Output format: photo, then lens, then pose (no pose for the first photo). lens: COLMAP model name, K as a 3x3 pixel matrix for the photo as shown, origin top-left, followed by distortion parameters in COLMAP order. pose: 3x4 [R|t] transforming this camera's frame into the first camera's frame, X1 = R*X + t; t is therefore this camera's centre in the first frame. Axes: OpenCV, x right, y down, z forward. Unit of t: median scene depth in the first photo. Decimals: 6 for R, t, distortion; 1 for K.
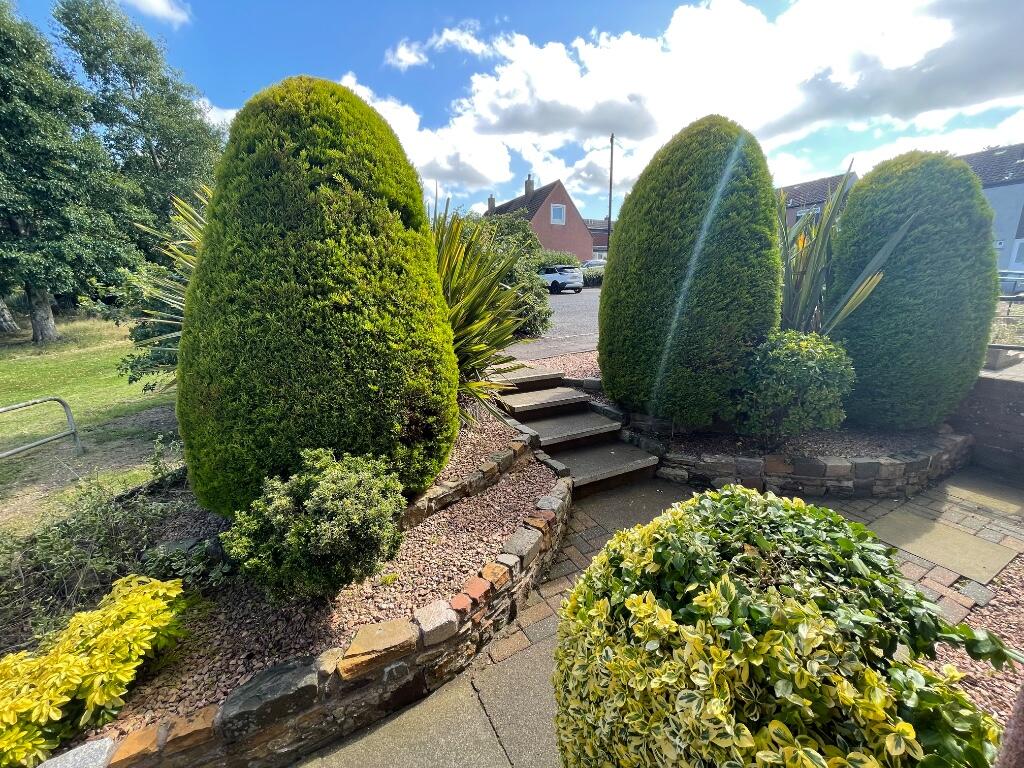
lens RADIAL K [[420.7, 0, 510.9], [0, 420.7, 382.0], [0, 0, 1]] dist [0.002470, -0.000402]
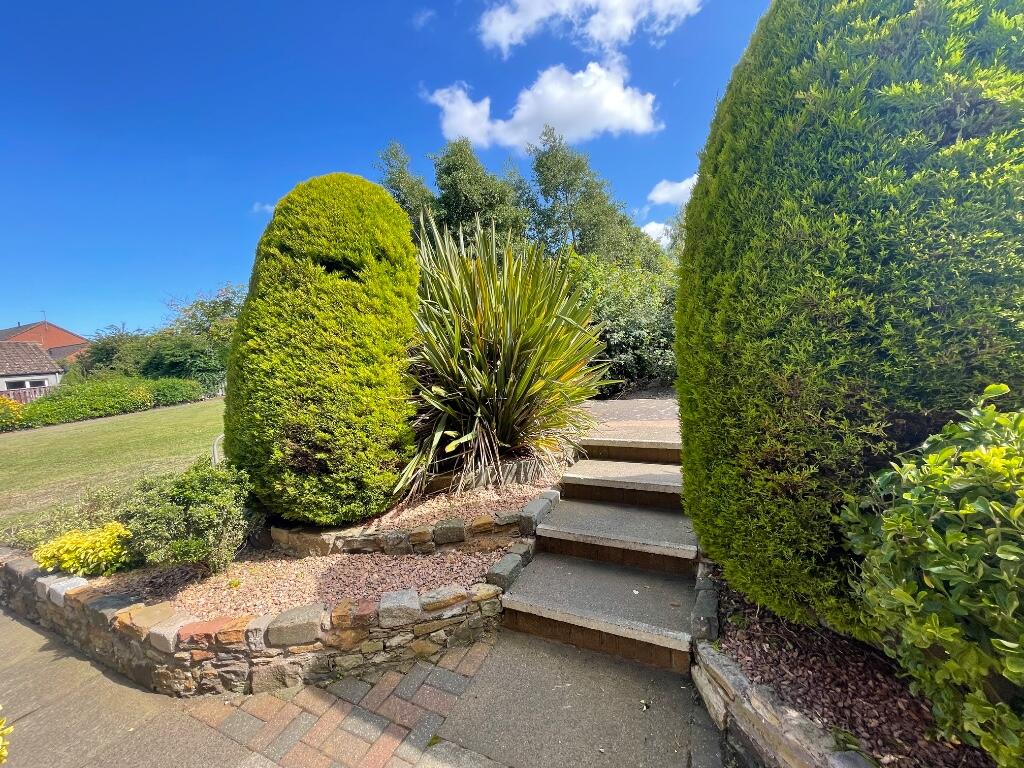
lens RADIAL K [[420.7, 0, 510.9], [0, 420.7, 382.0], [0, 0, 1]] dist [0.002470, -0.000402]
pose [[0.573965, 0.039800, -0.817912, 0.950948], [-0.122506, 0.991751, -0.037708, -0.112956], [0.809665, 0.121842, 0.574106, 0.794844]]
